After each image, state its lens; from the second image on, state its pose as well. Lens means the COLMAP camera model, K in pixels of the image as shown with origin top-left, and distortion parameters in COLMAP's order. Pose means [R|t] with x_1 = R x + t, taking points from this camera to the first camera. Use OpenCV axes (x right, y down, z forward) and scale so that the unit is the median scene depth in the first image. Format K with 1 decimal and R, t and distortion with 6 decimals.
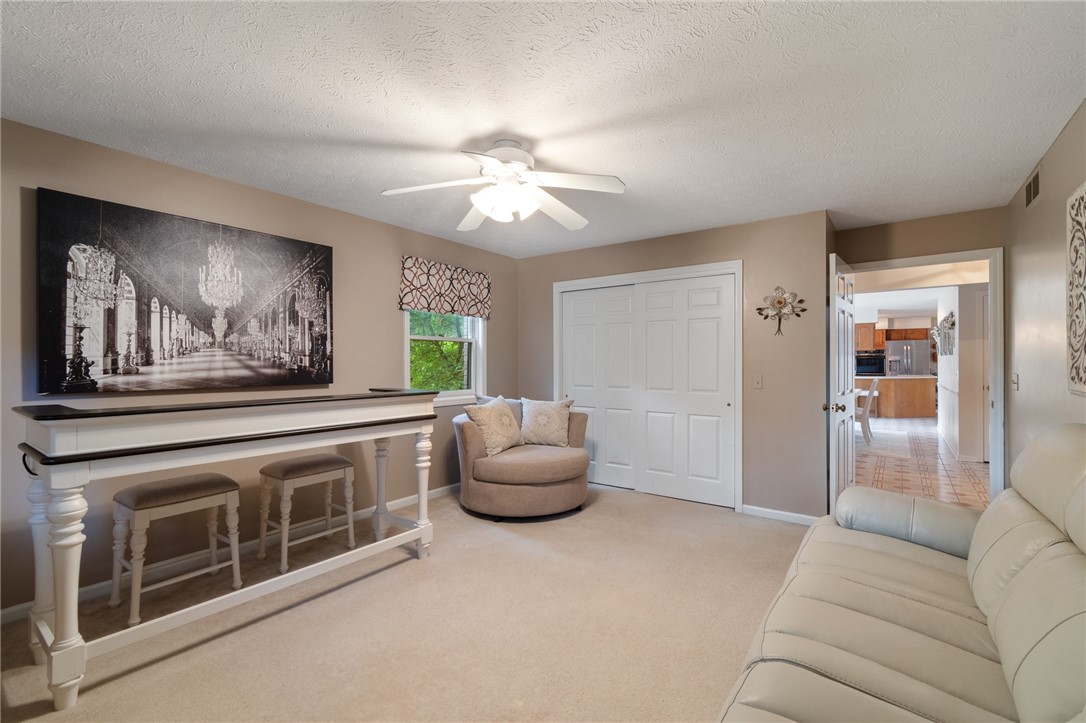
lens RADIAL K [[481.3, 0, 537.1], [0, 481.3, 357.8], [0, 0, 1]] dist [0.004252, 0.000173]
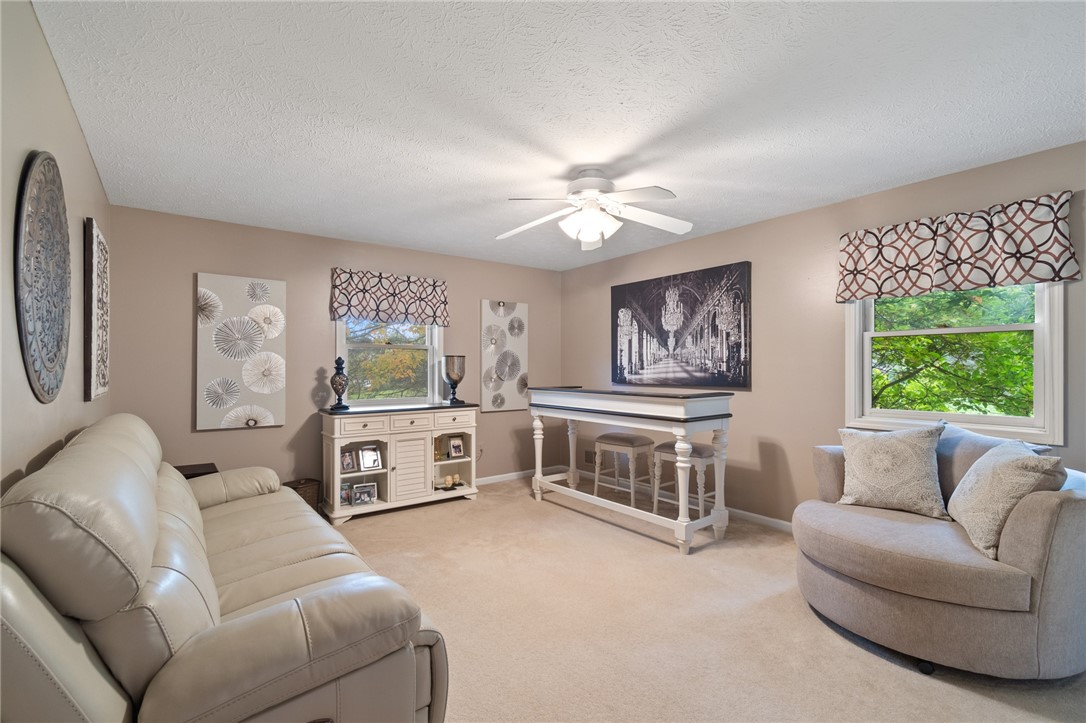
lens RADIAL K [[459.7, 0, 540.2], [0, 459.7, 368.3], [0, 0, 1]] dist [-0.000655, -0.000011]
pose [[-0.254146, 0.002600, -0.967162, 0.811804], [0.011944, 0.999929, -0.000451, 0.006883], [0.967092, -0.011666, -0.254159, 0.955058]]
